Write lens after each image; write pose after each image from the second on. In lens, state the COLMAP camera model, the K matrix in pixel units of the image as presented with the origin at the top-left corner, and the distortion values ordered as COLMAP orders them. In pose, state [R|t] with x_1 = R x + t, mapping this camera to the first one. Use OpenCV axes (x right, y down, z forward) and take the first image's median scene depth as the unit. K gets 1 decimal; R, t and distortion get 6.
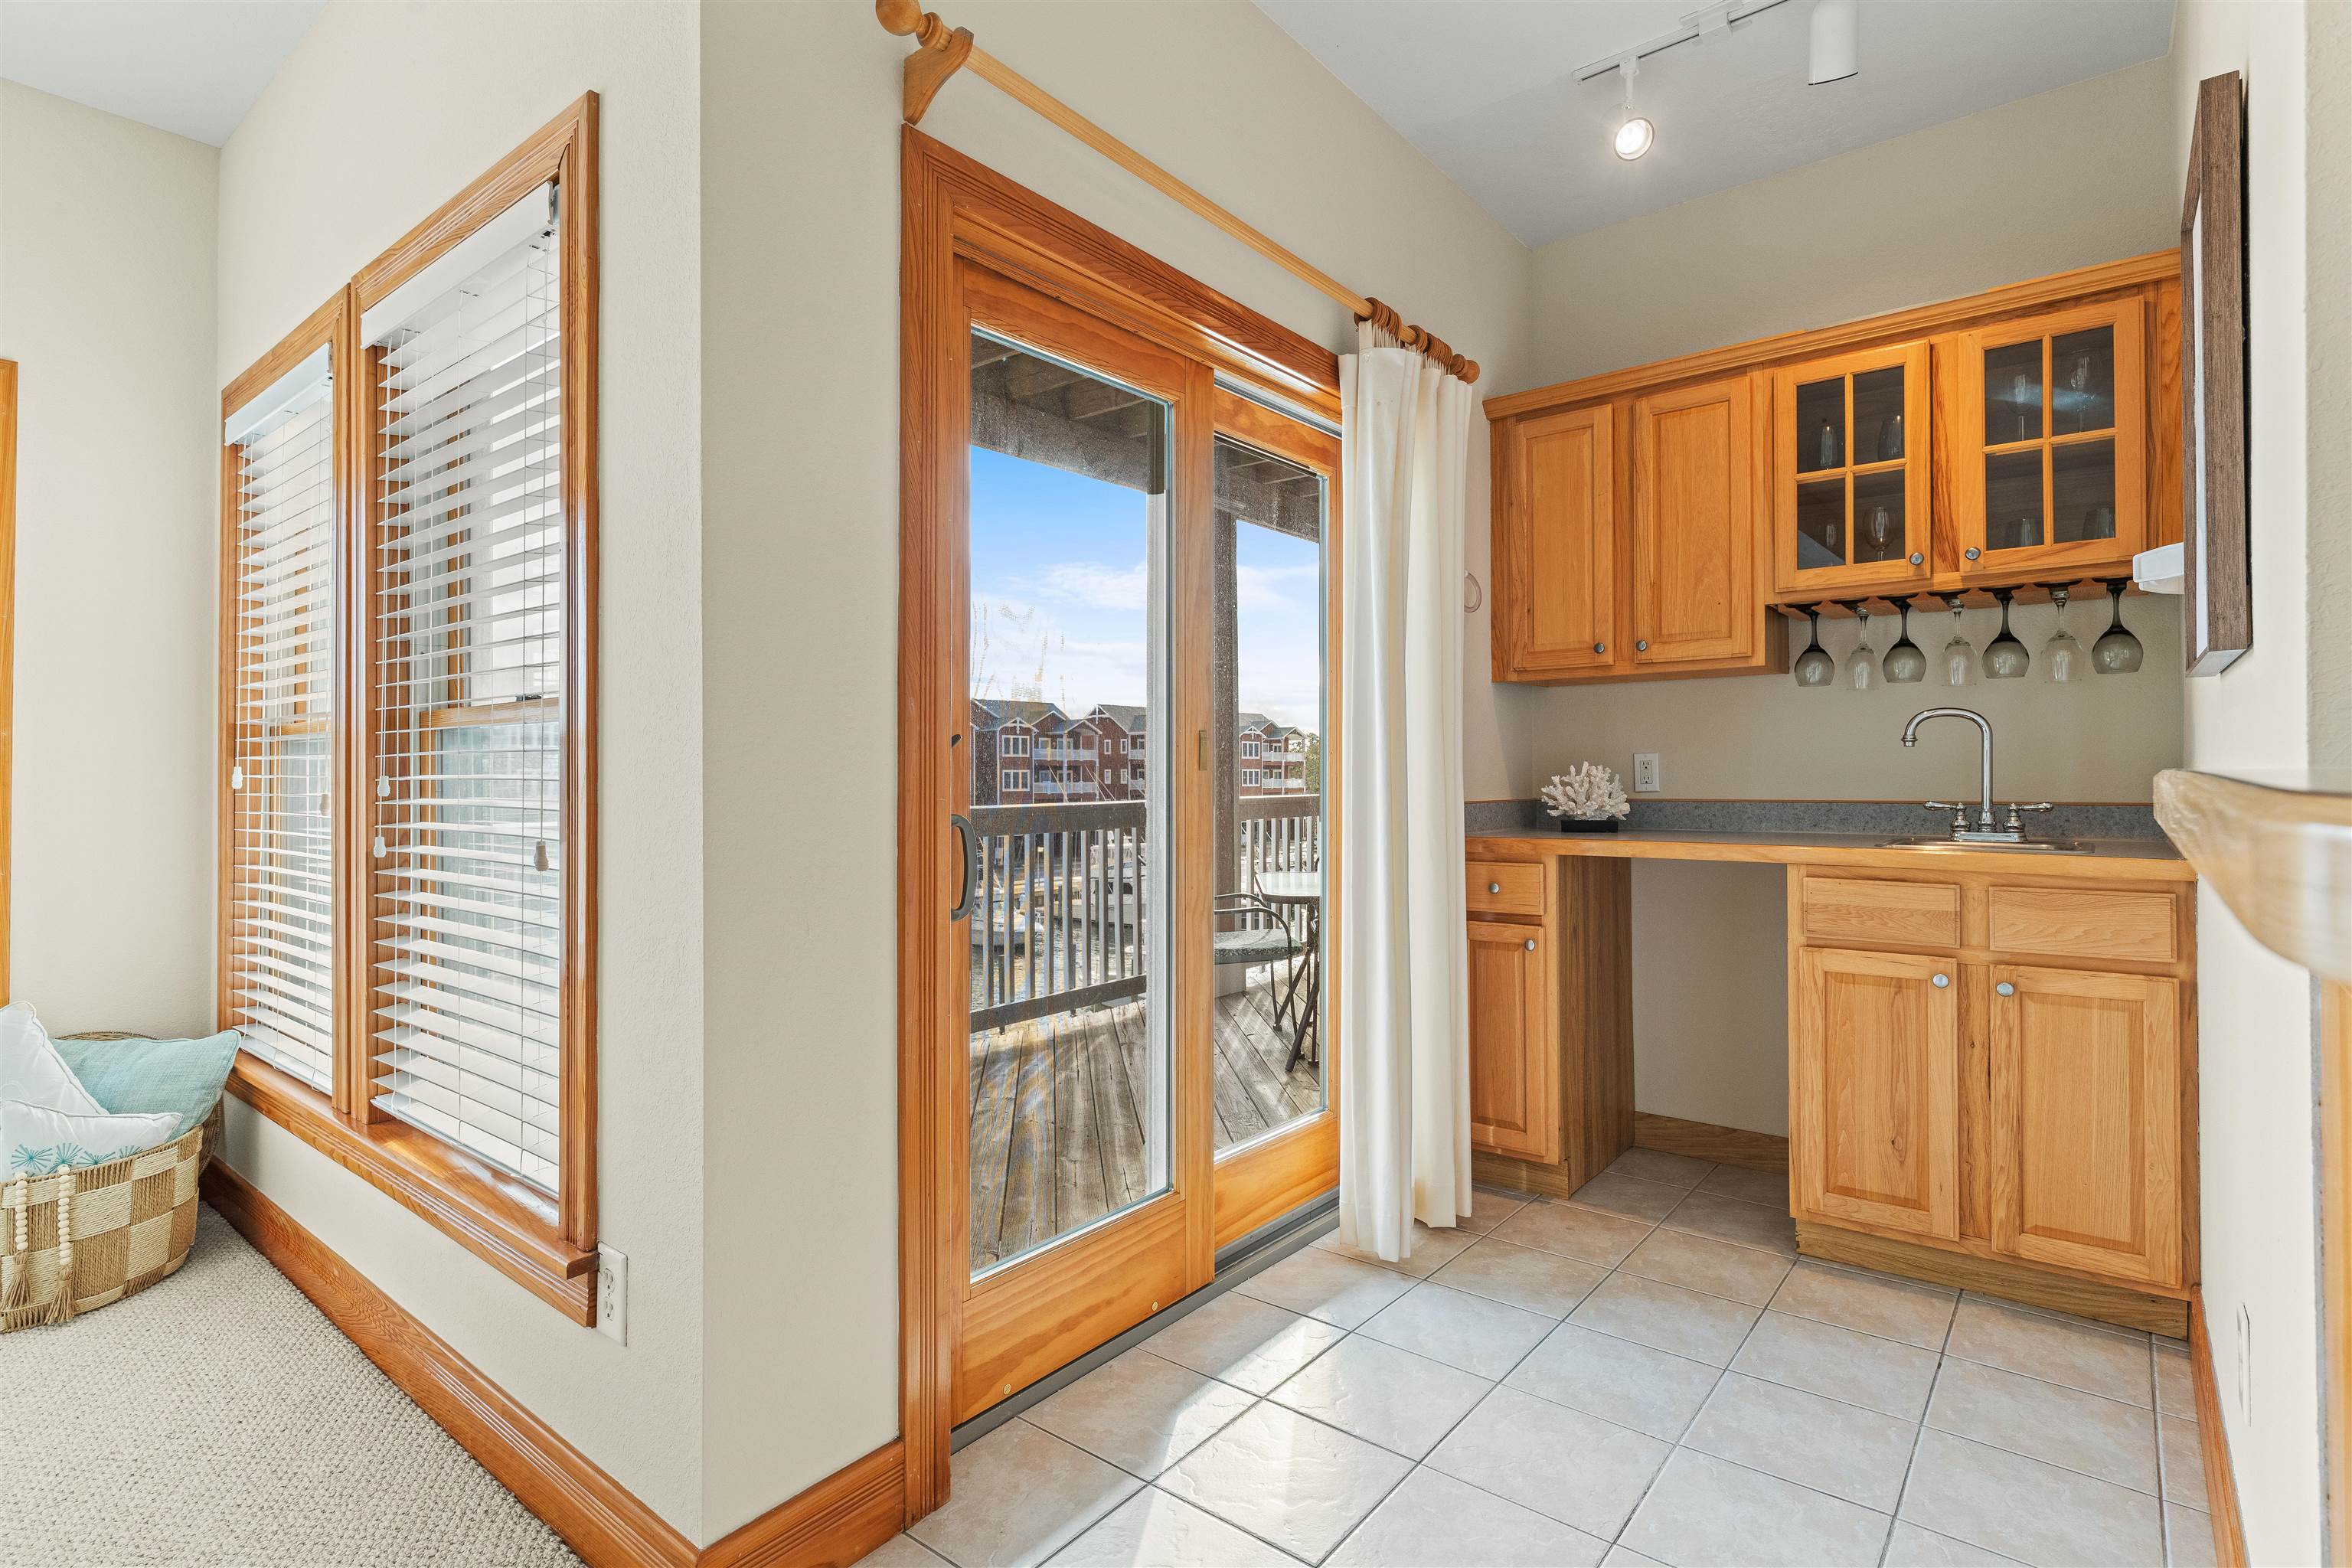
lens RADIAL K [[1141.3, 0, 1182.5], [0, 1141.3, 766.5], [0, 0, 1]] dist [-0.001369, 0.001093]
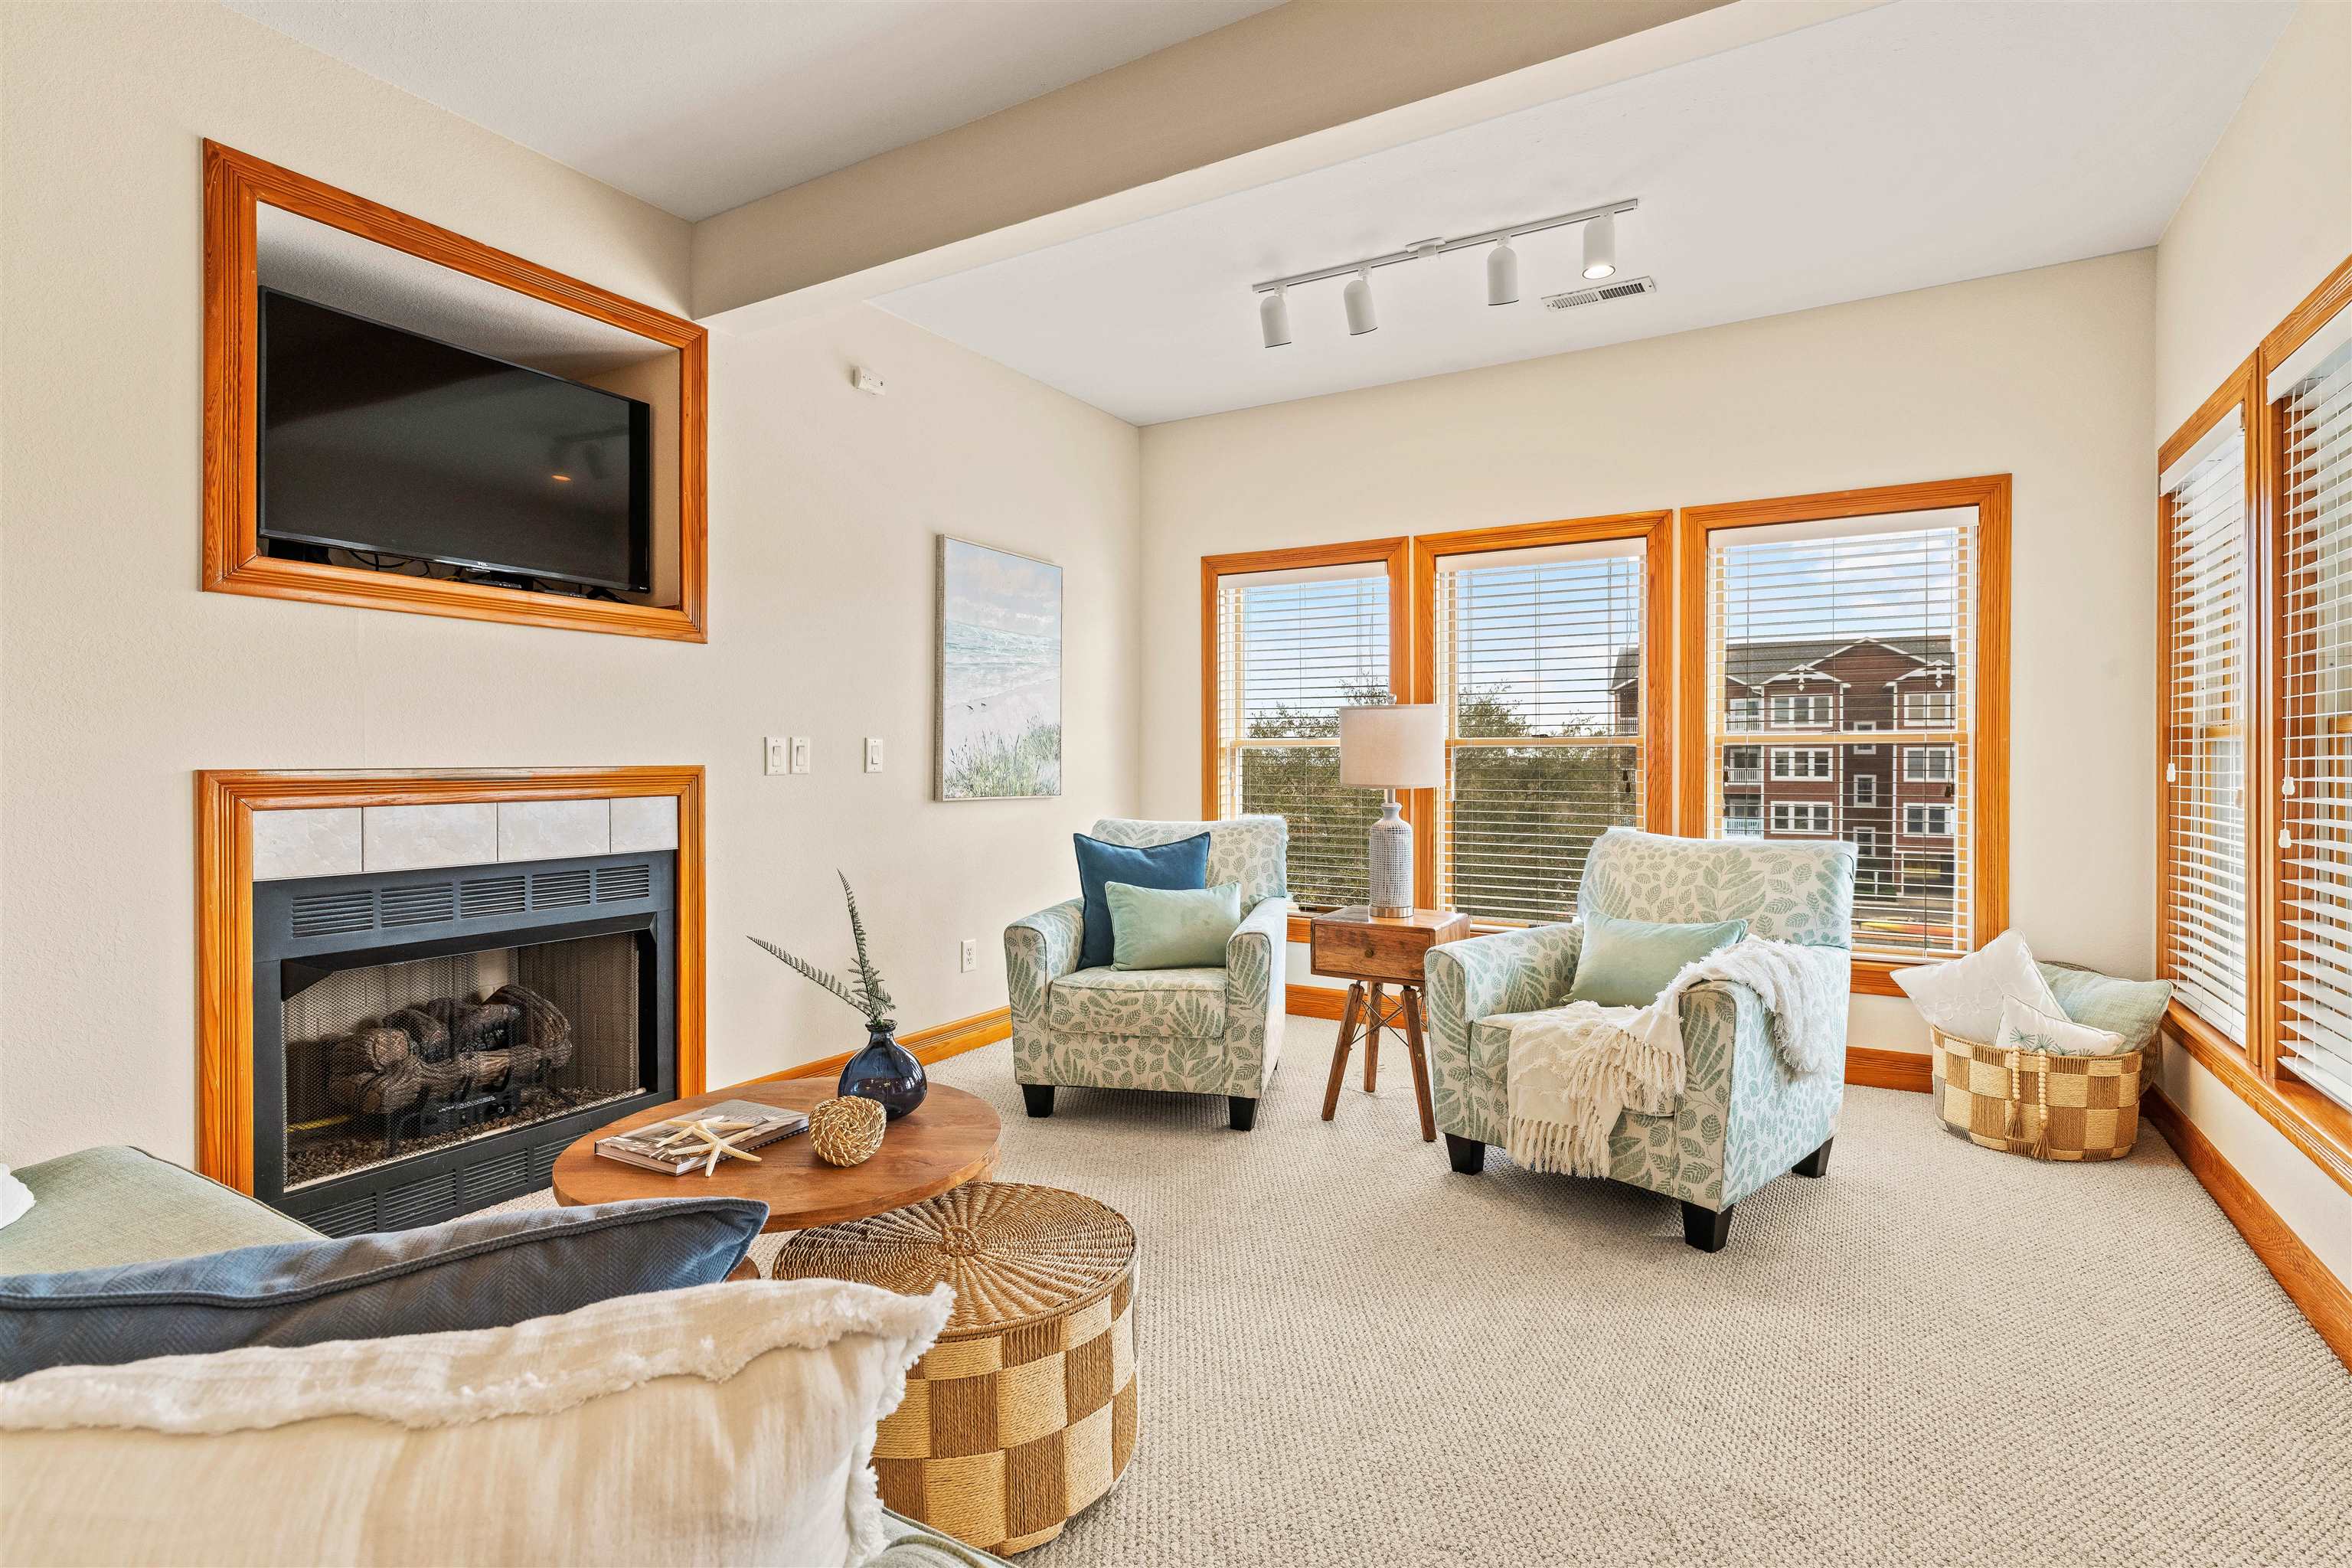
lens RADIAL K [[1141.3, 0, 1182.5], [0, 1141.3, 766.5], [0, 0, 1]] dist [-0.001369, 0.001093]
pose [[0.141876, 0.007745, -0.989854, 0.245940], [0.011655, 0.999887, 0.009494, -0.023256], [0.989816, -0.012884, 0.141770, -0.231659]]
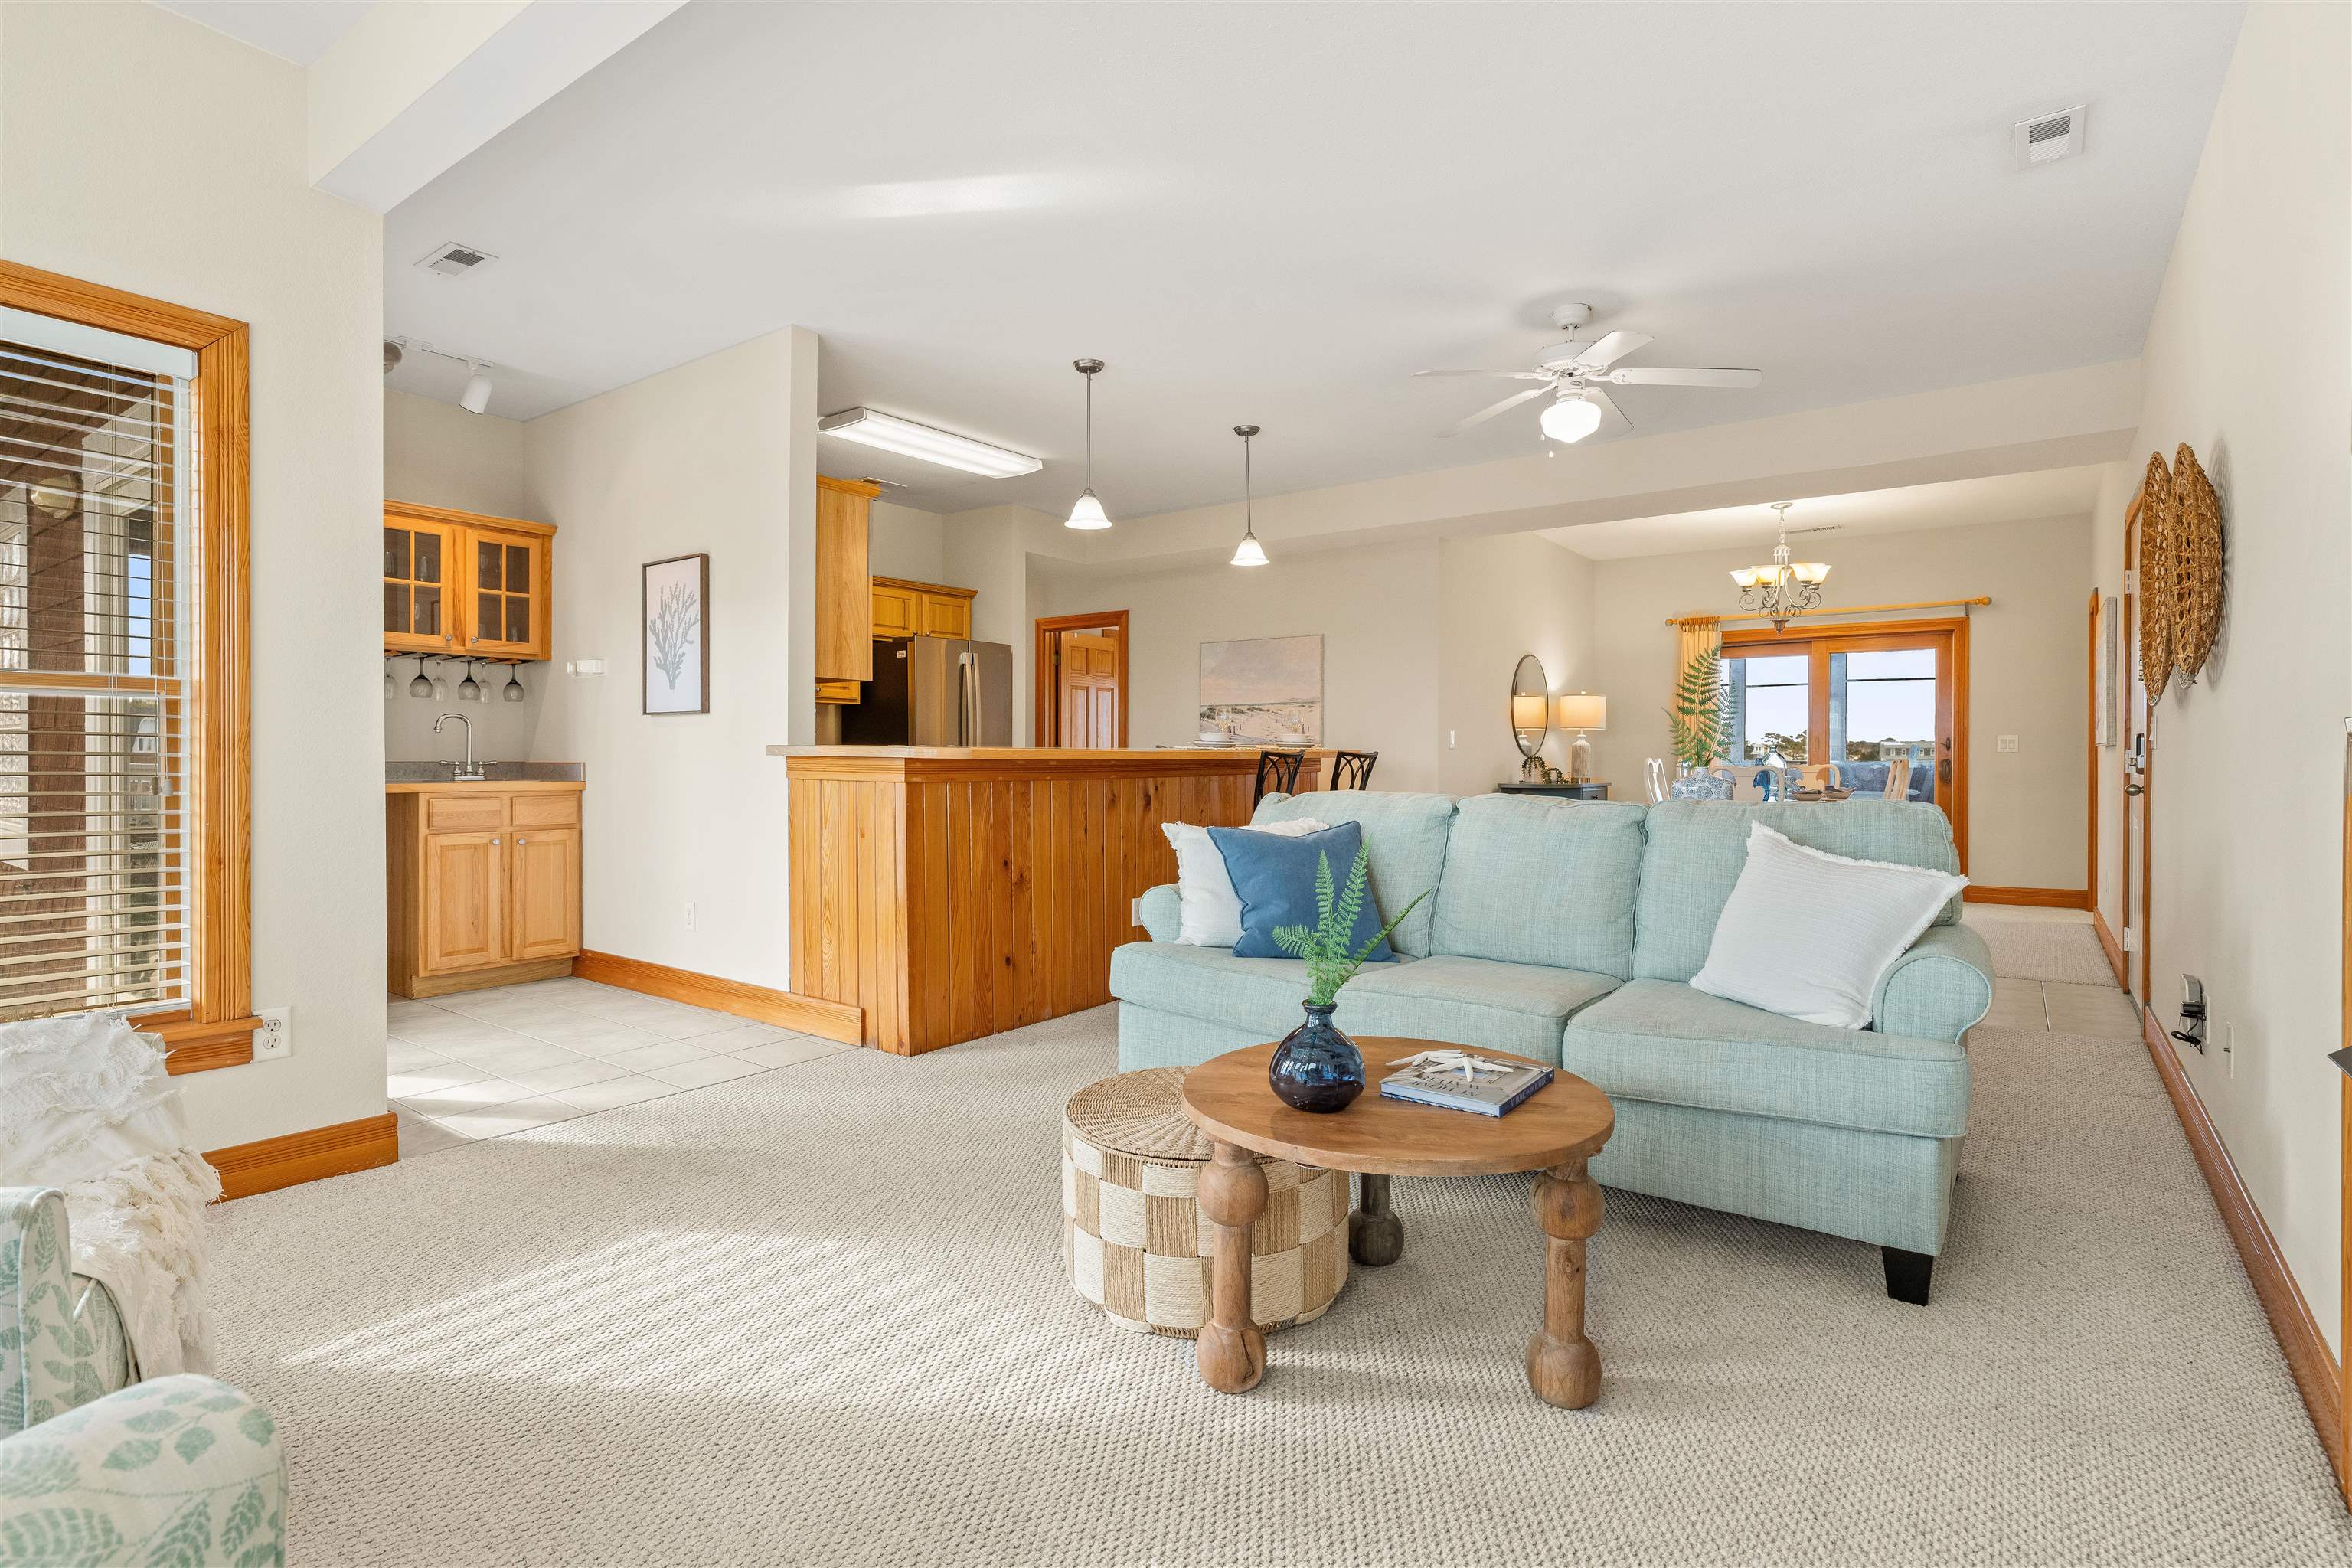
lens RADIAL K [[1141.3, 0, 1182.5], [0, 1141.3, 766.5], [0, 0, 1]] dist [-0.001369, 0.001093]
pose [[-0.043683, -0.003906, 0.999038, -1.542701], [-0.014686, 0.999887, 0.003268, 0.017848], [-0.998938, -0.014529, -0.043735, -0.203562]]
